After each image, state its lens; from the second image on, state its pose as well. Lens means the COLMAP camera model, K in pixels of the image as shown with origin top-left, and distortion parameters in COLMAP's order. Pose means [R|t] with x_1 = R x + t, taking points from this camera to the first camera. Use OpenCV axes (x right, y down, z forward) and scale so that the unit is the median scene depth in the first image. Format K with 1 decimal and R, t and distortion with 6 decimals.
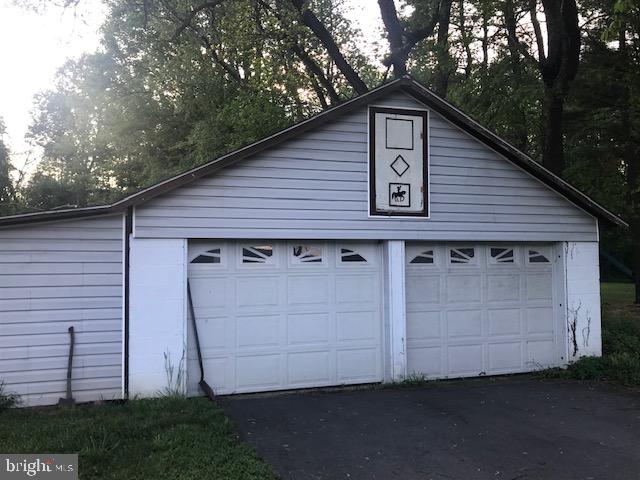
lens RADIAL K [[586.5, 0, 320.0], [0, 586.5, 240.0], [0, 0, 1]] dist [0.001590, -0.001793]
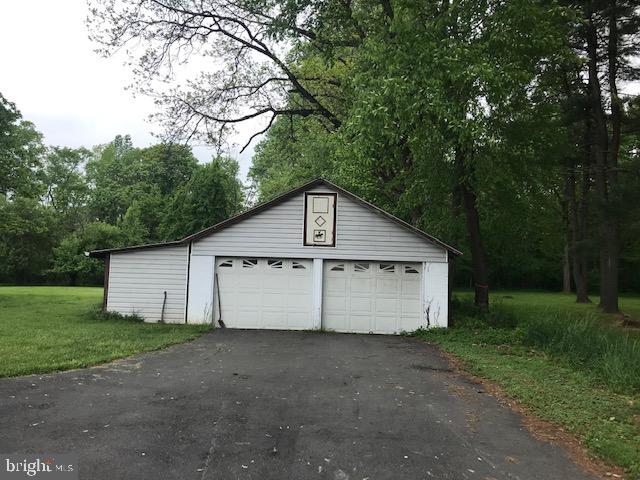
lens RADIAL K [[527.8, 0, 320.0], [0, 527.8, 240.0], [0, 0, 1]] dist [0.008563, -0.004917]
pose [[0.940085, 0.010723, -0.340772, 0.741957], [-0.022514, 0.999276, -0.030667, -0.008018], [0.340197, 0.036502, 0.939646, -0.672567]]
